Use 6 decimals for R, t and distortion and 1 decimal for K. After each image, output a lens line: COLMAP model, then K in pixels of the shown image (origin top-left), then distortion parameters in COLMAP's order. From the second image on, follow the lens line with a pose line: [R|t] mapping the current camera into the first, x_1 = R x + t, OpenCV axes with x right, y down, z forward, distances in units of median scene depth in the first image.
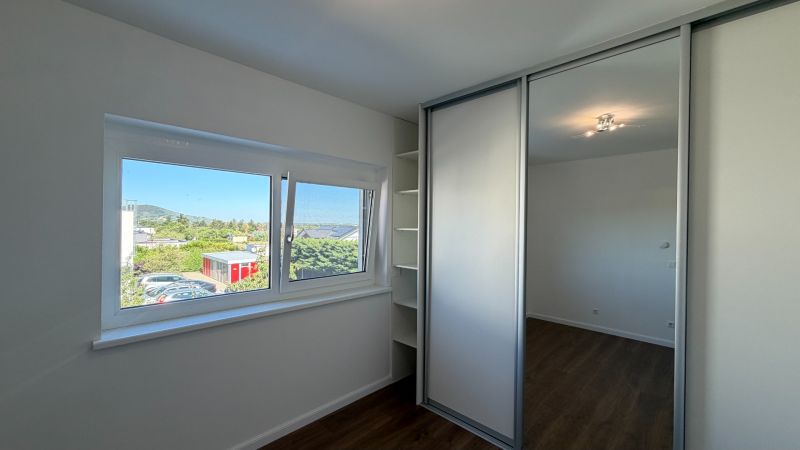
lens RADIAL K [[323.2, 0, 400.0], [0, 323.2, 225.0], [0, 0, 1]] dist [0.007207, -0.000132]
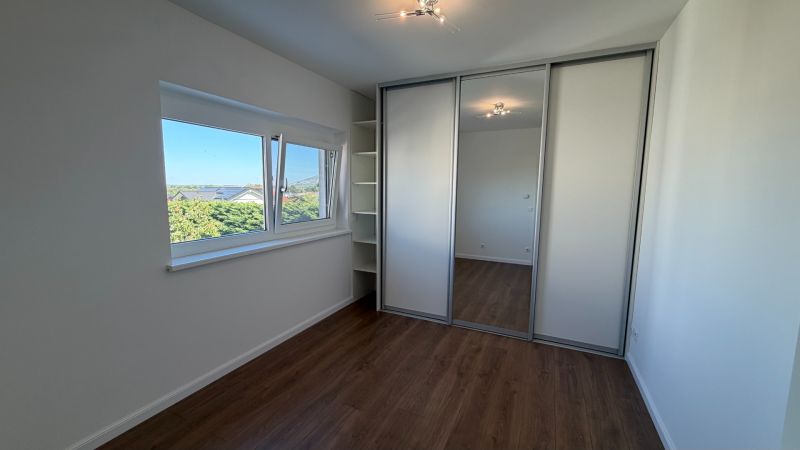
lens RADIAL K [[323.2, 0, 400.0], [0, 323.2, 225.0], [0, 0, 1]] dist [0.007207, -0.000132]
pose [[0.947089, -0.039718, 0.318505, -0.256085], [0.002094, 0.993058, 0.117608, 0.026864], [-0.320966, -0.110718, 0.940597, -0.262819]]
